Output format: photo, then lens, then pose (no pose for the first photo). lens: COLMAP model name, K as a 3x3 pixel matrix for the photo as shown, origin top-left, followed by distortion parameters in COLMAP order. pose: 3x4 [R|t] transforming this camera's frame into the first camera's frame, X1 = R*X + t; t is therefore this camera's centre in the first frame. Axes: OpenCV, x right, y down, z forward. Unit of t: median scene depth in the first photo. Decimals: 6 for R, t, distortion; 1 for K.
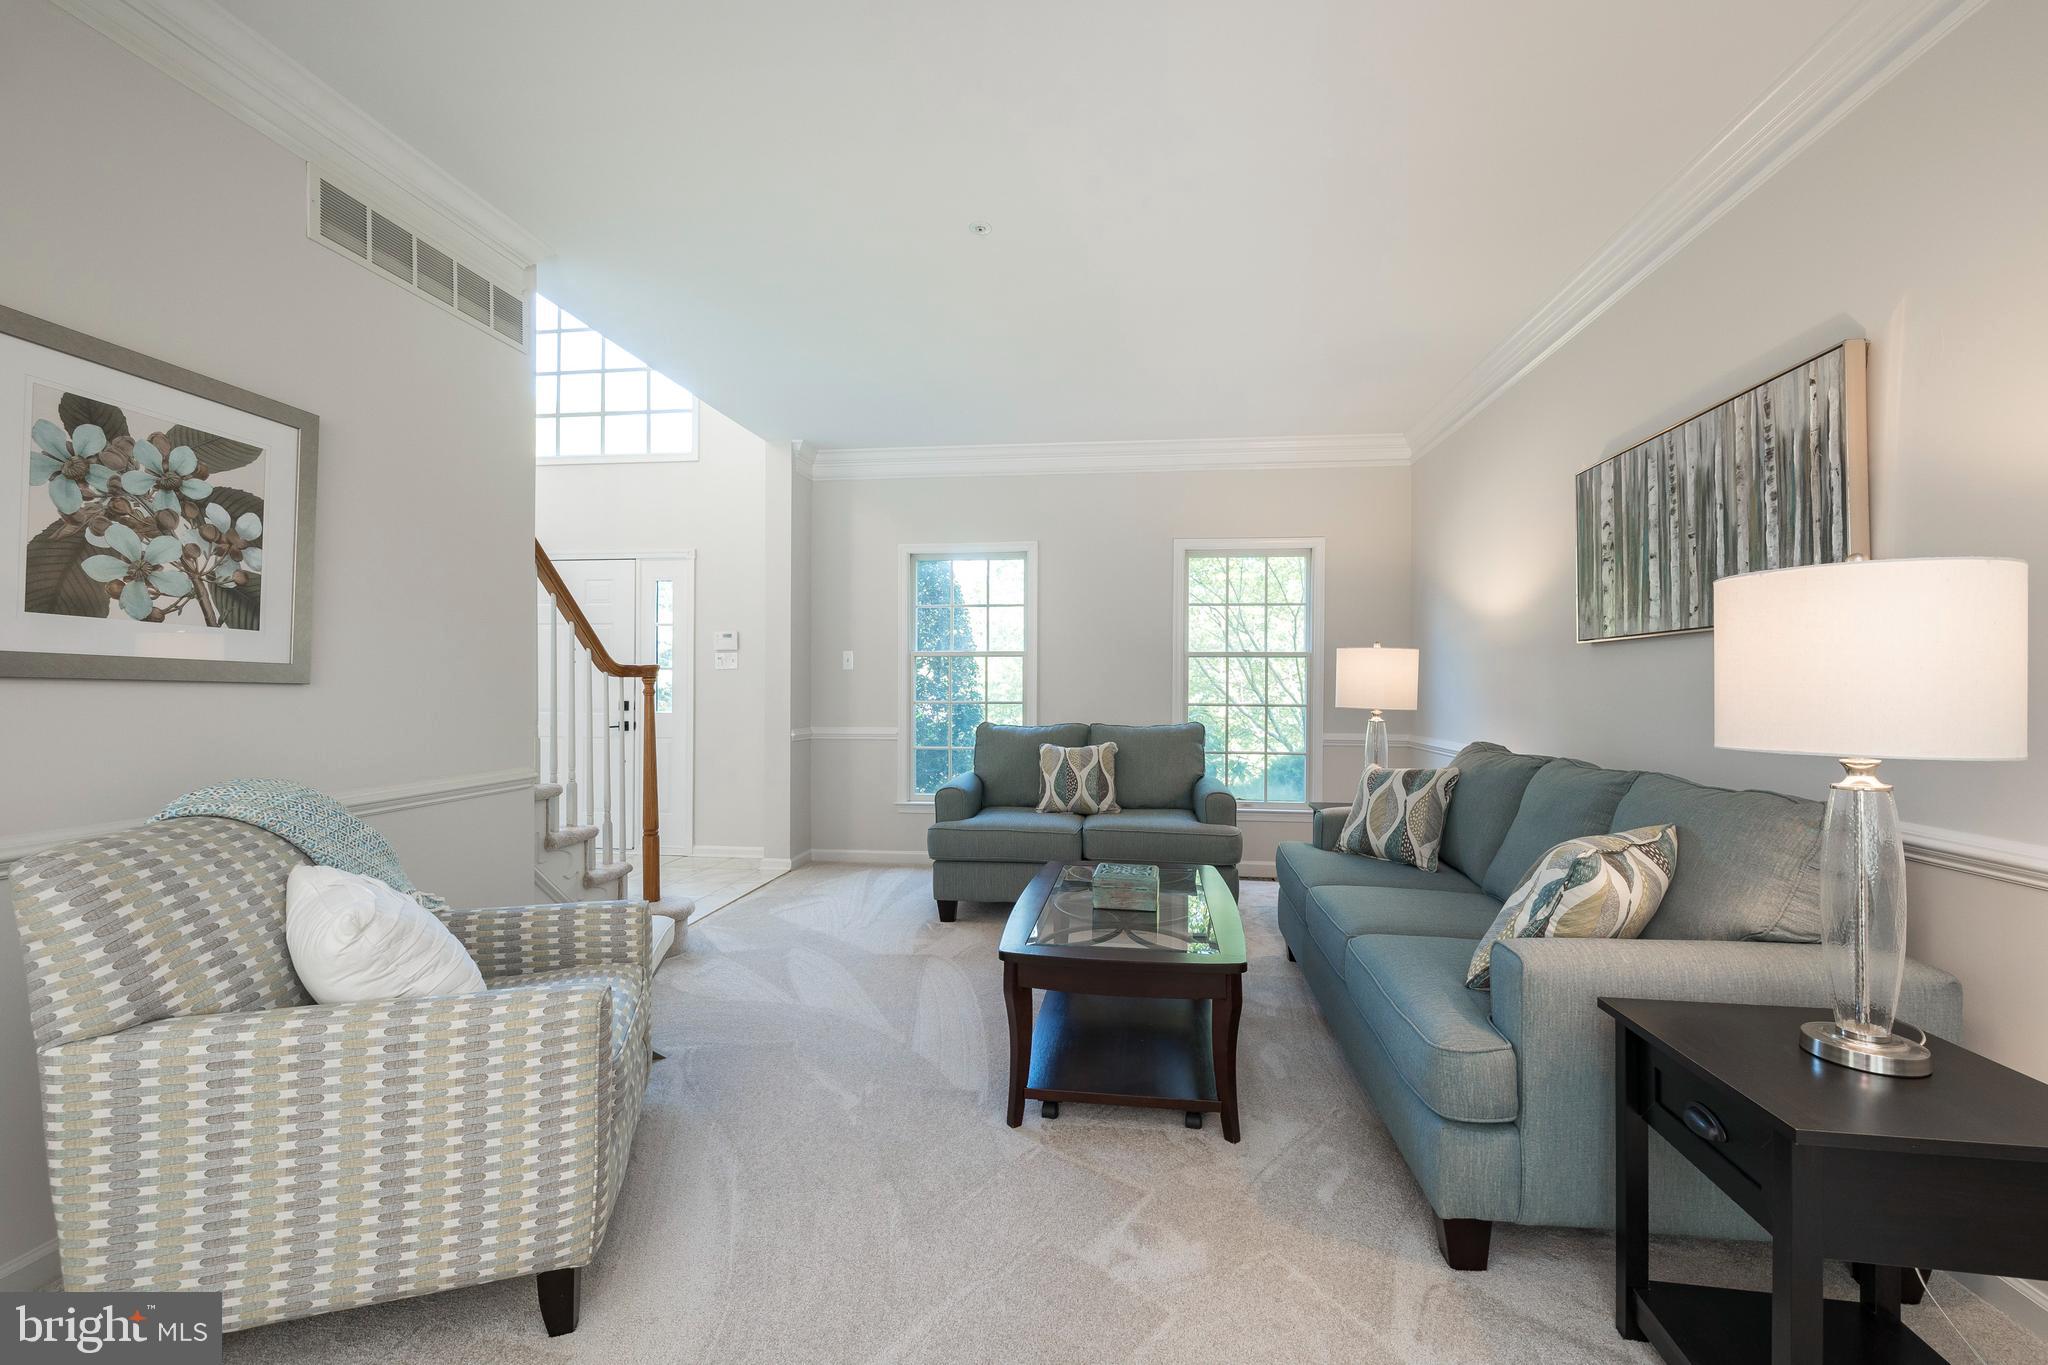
lens RADIAL K [[861.3, 0, 1022.4], [0, 861.3, 682.9], [0, 0, 1]] dist [0.002326, 0.000457]
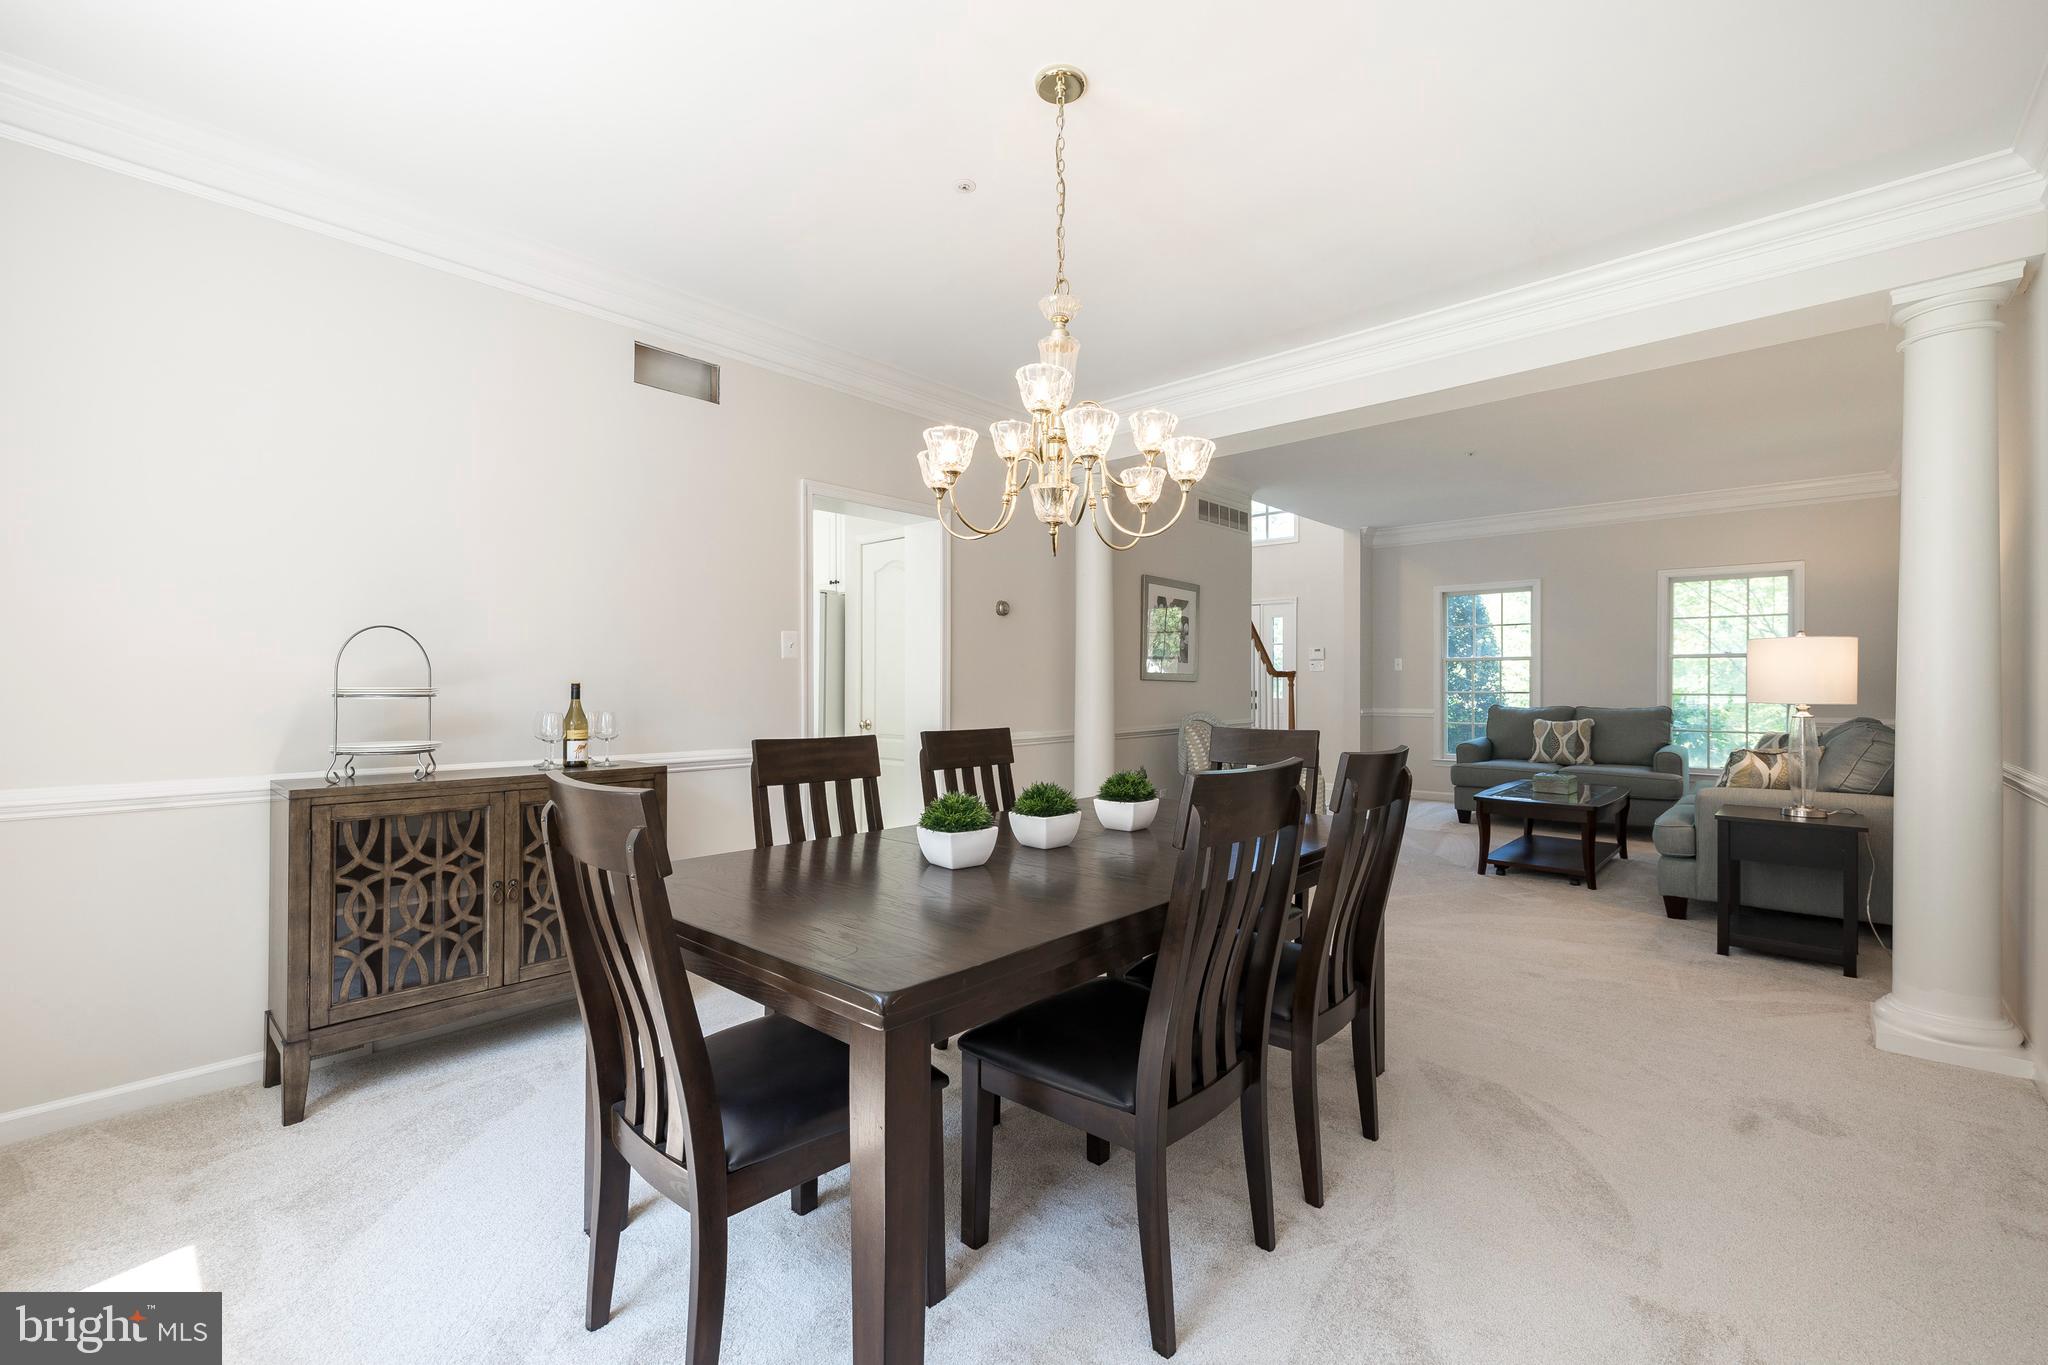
lens RADIAL K [[861.3, 0, 1036.5], [0, 861.3, 688.8], [0, 0, 1]] dist [0.002326, 0.000457]
pose [[0.831120, -0.000184, -0.556093, 0.140388], [0.006242, 0.999940, 0.008997, -0.001517], [0.556058, -0.010949, 0.831071, -0.771822]]
